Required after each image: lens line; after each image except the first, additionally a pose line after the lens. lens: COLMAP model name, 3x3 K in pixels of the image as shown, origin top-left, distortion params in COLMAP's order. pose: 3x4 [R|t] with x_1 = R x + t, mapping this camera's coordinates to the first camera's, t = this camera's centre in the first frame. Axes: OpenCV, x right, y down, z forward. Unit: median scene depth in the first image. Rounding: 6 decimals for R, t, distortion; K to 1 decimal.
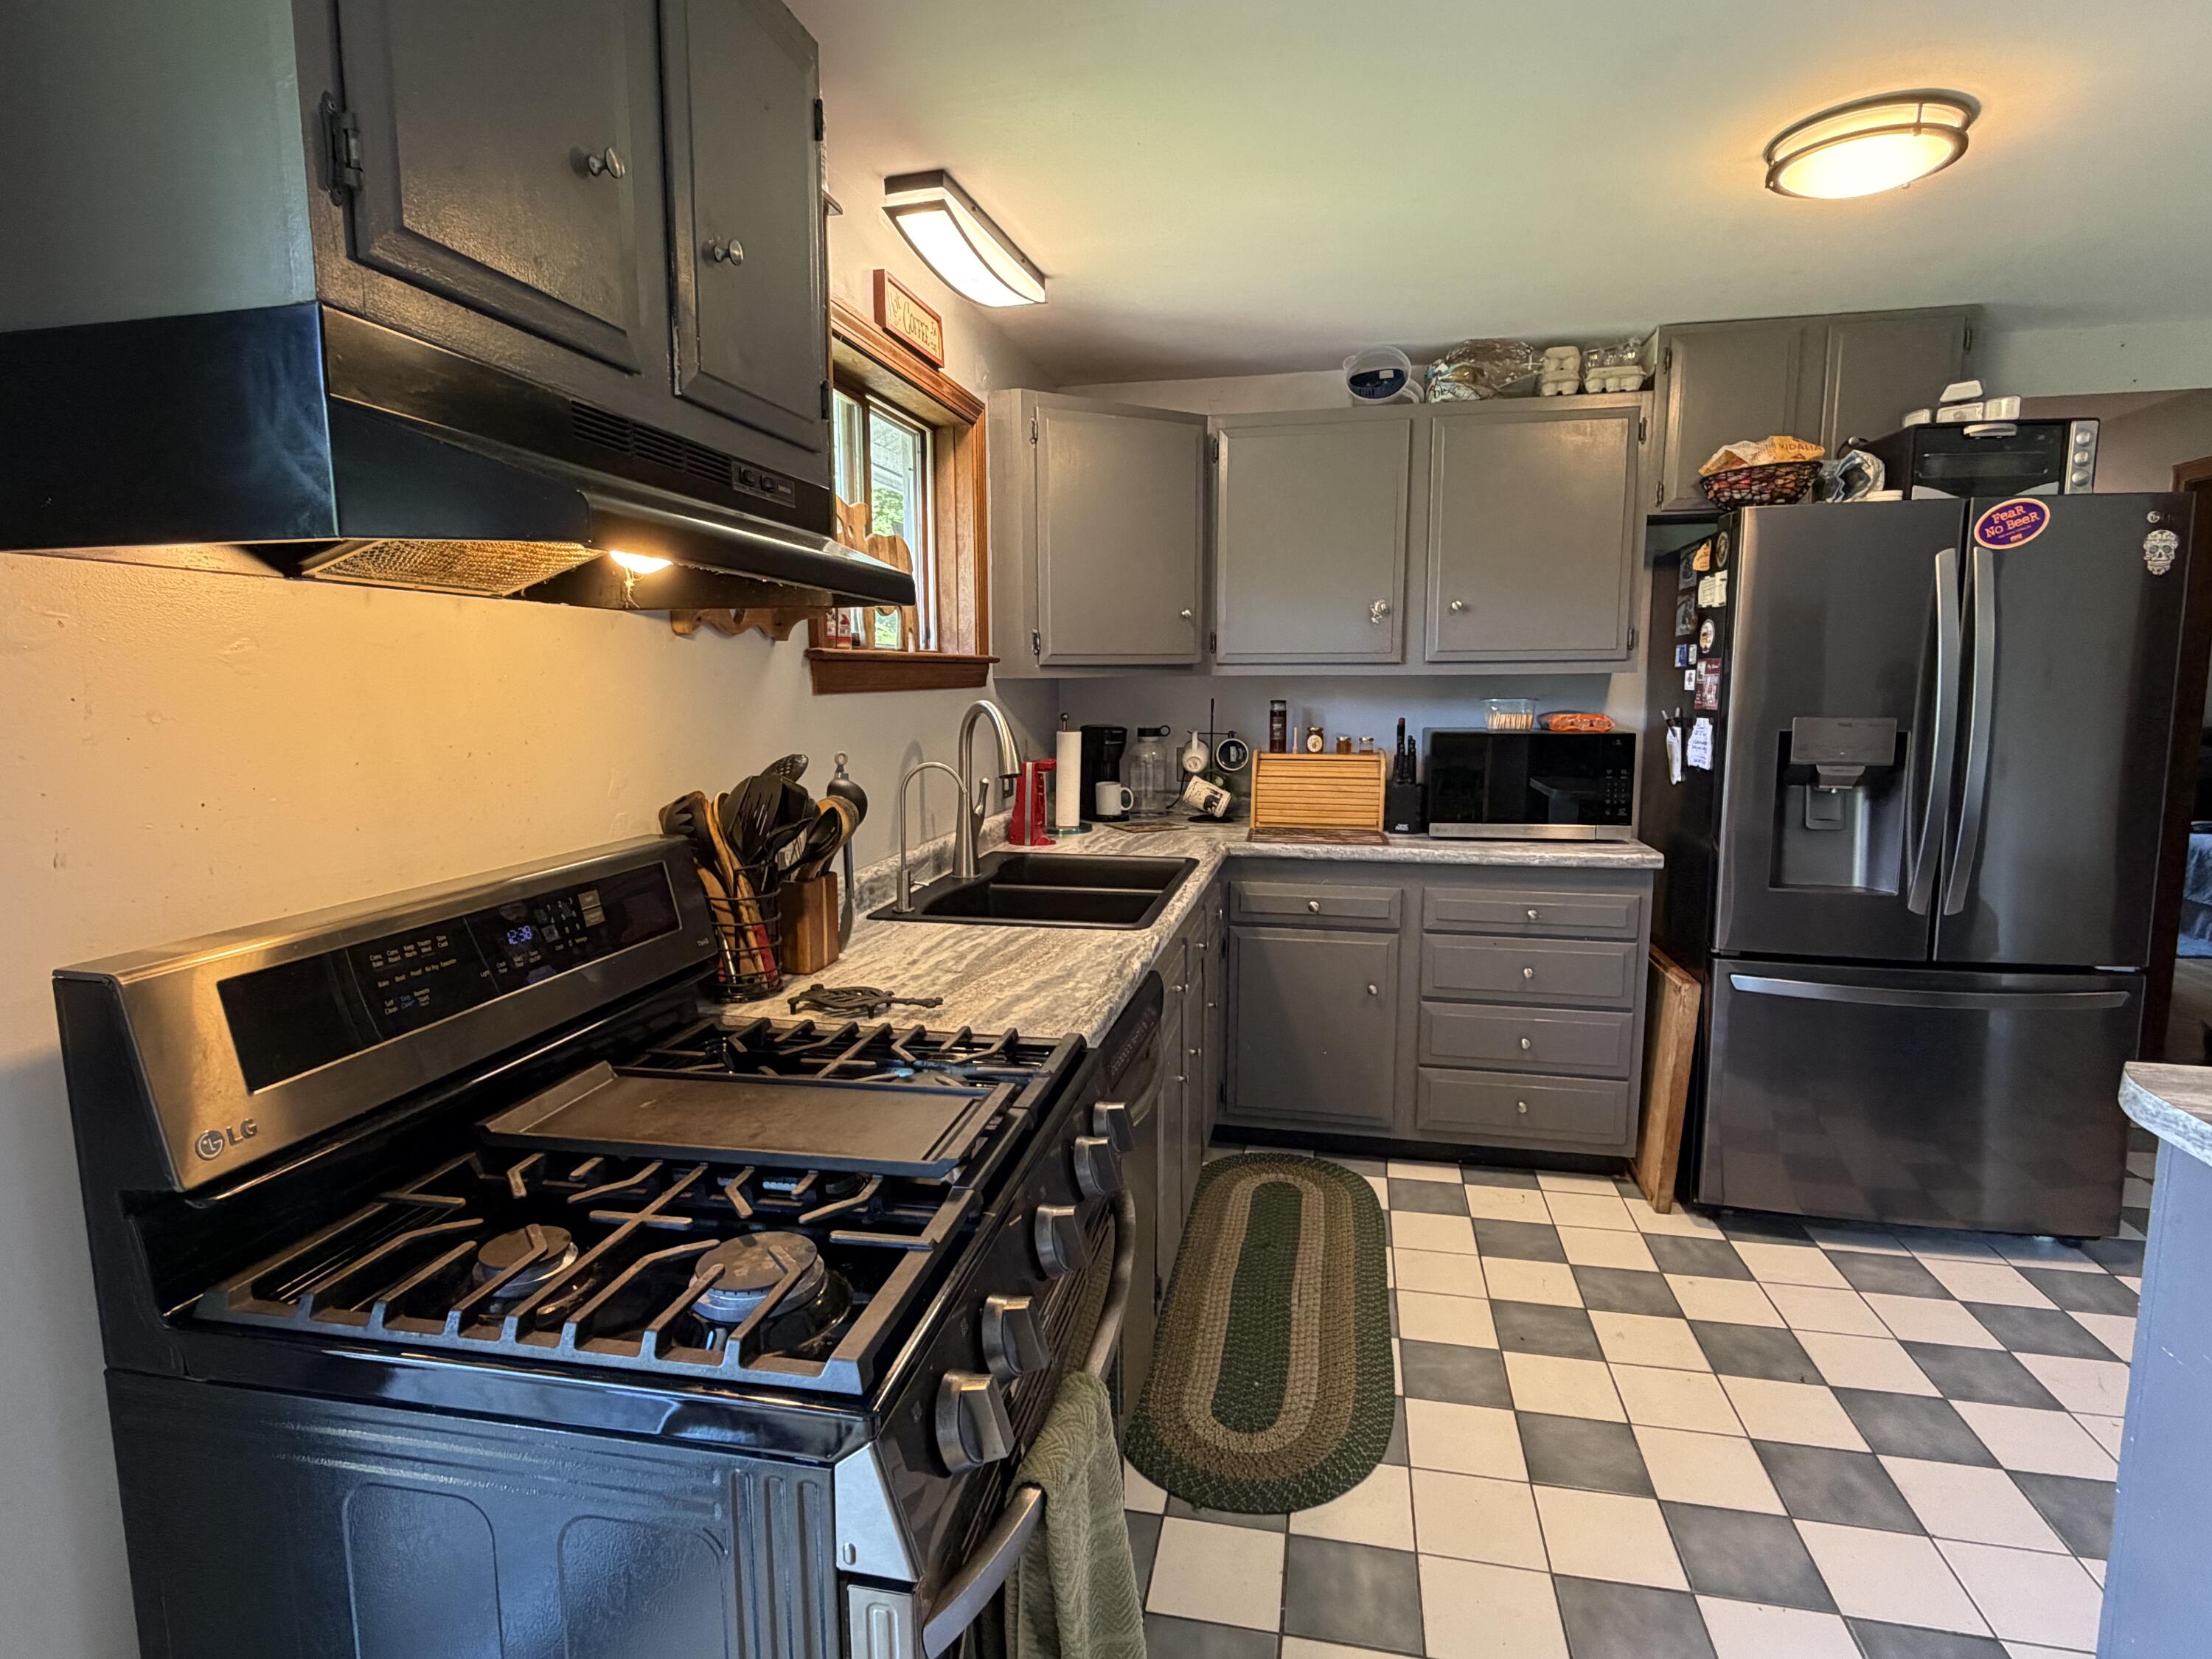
lens RADIAL K [[1154.4, 0, 1111.2], [0, 1154.4, 820.1], [0, 0, 1]] dist [0.009382, 0.001207]
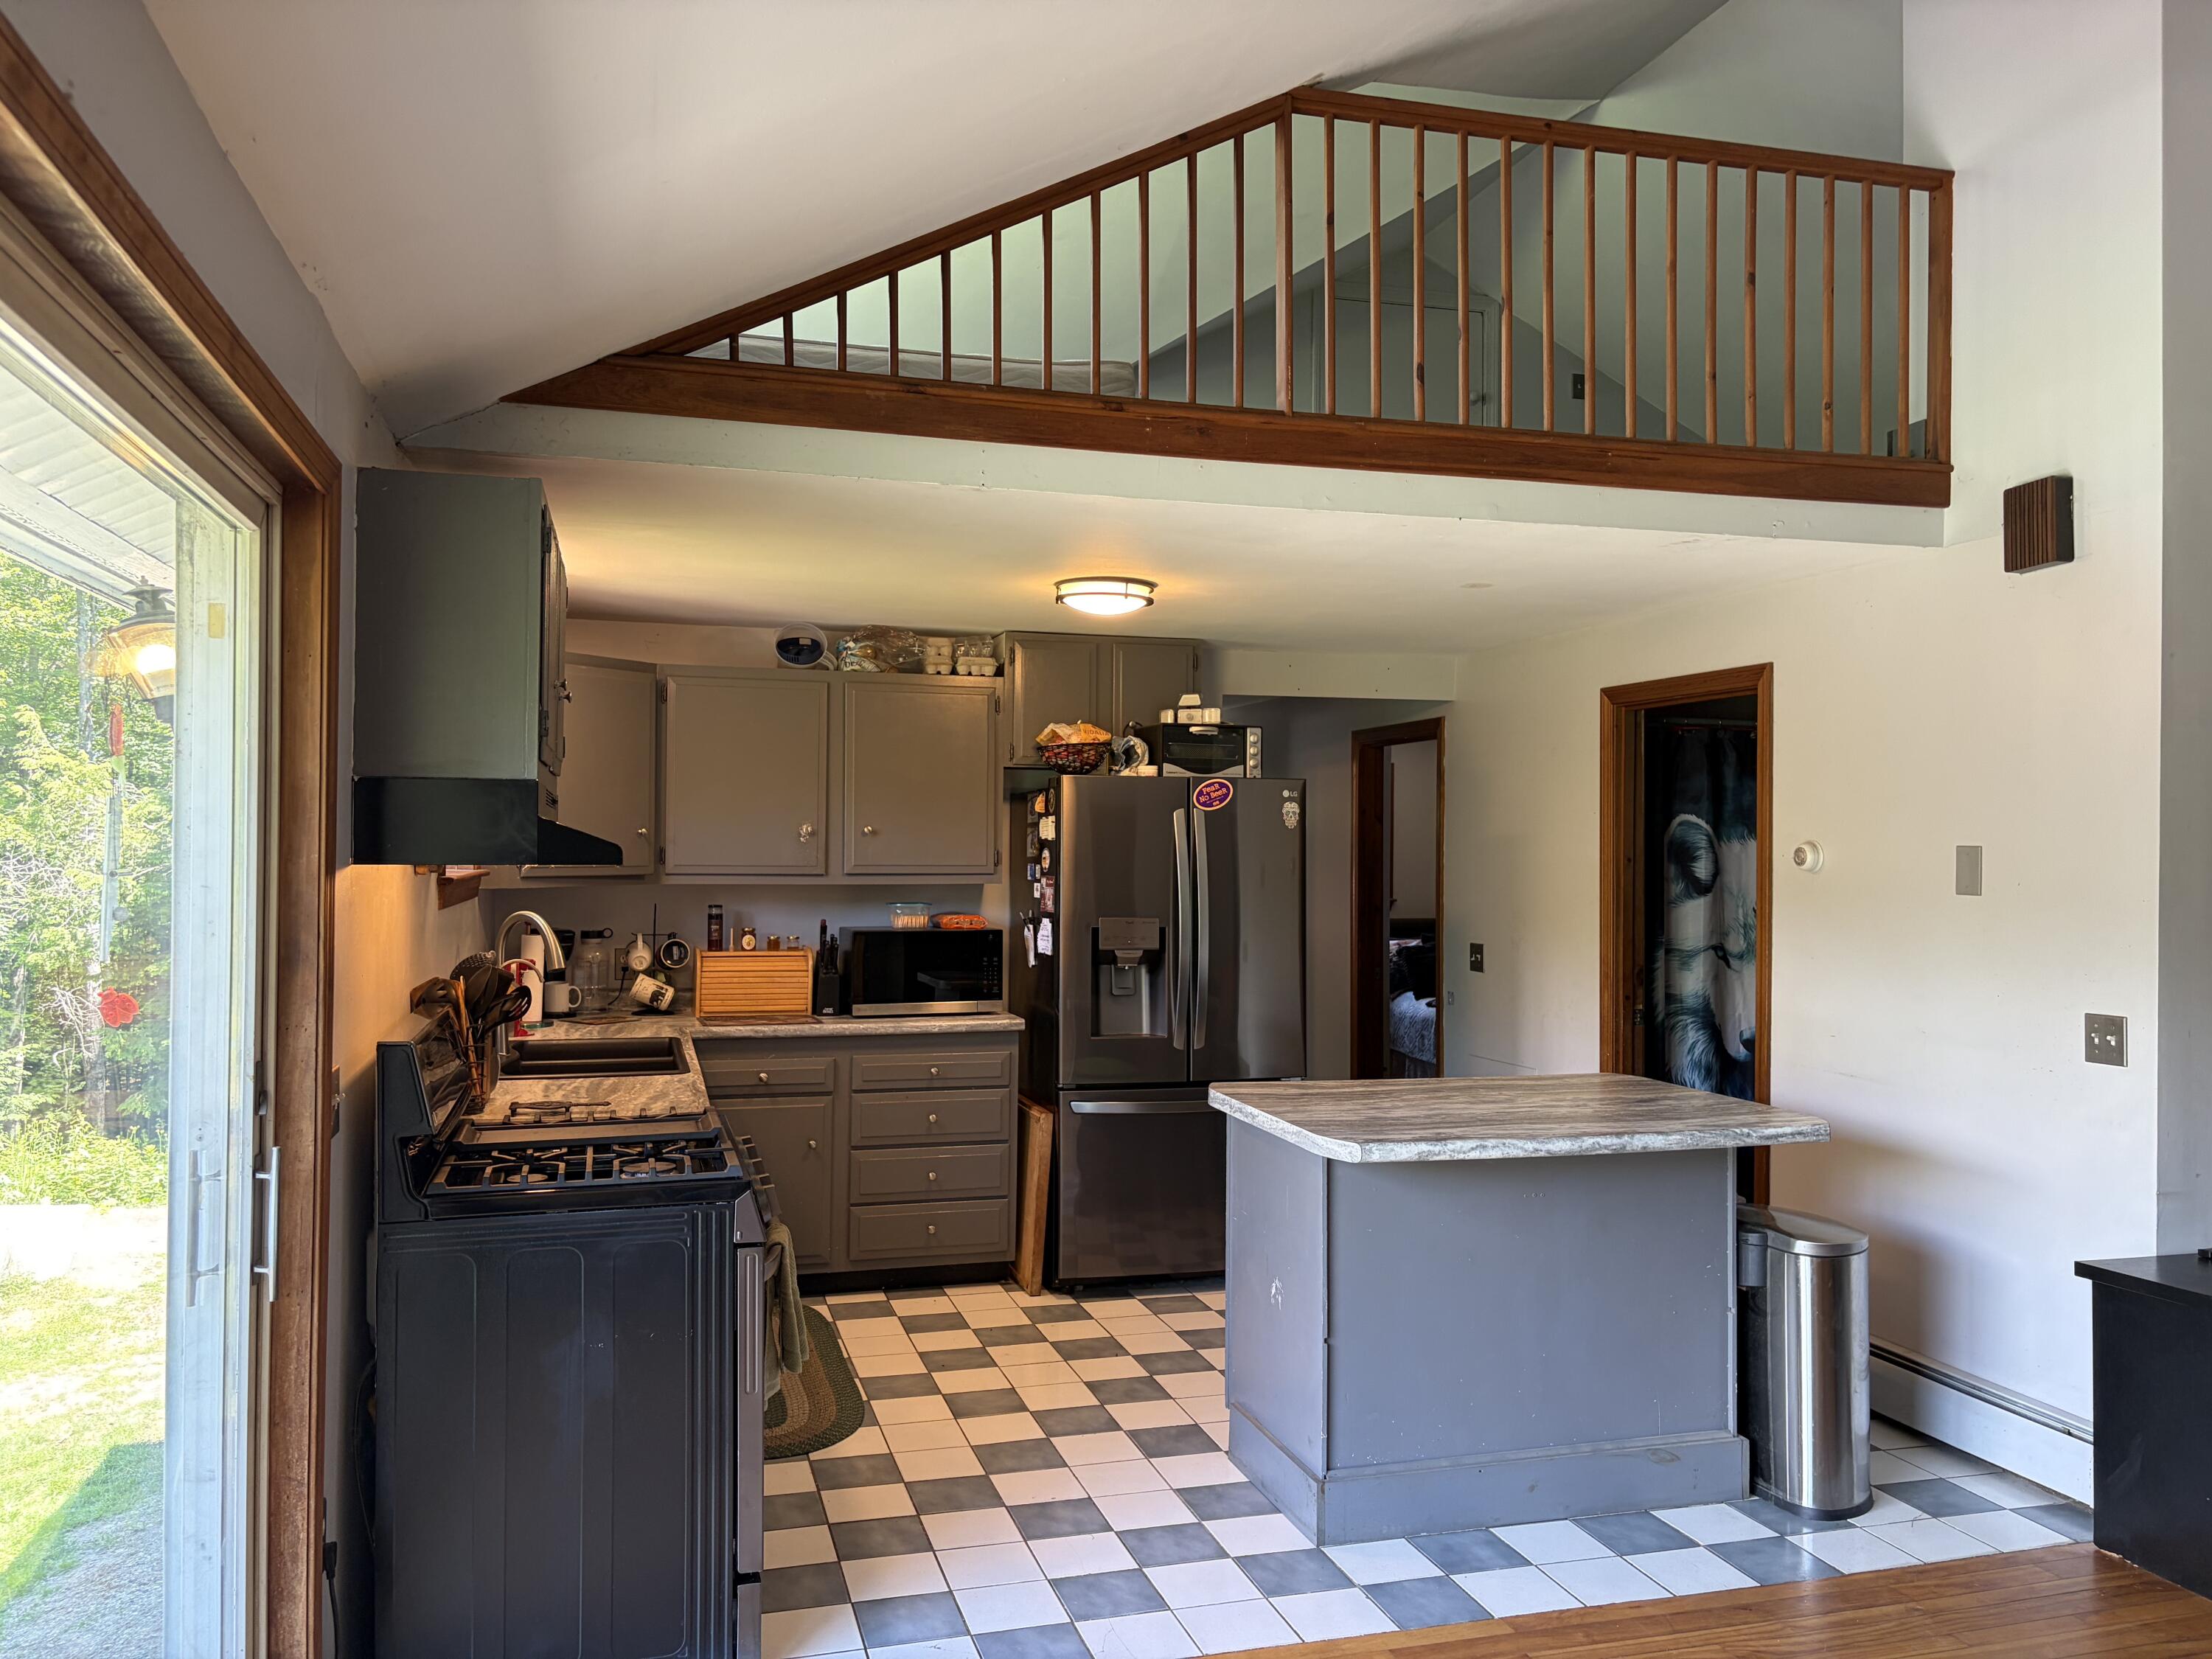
lens RADIAL K [[1679.1, 0, 1107.8], [0, 1679.1, 839.0], [0, 0, 1]] dist [0.069769, -0.079868]
pose [[0.885894, 0.012512, 0.463720, -0.339034], [0.047611, 0.991905, -0.117718, 0.054687], [-0.461439, 0.126364, 0.878127, -0.771941]]
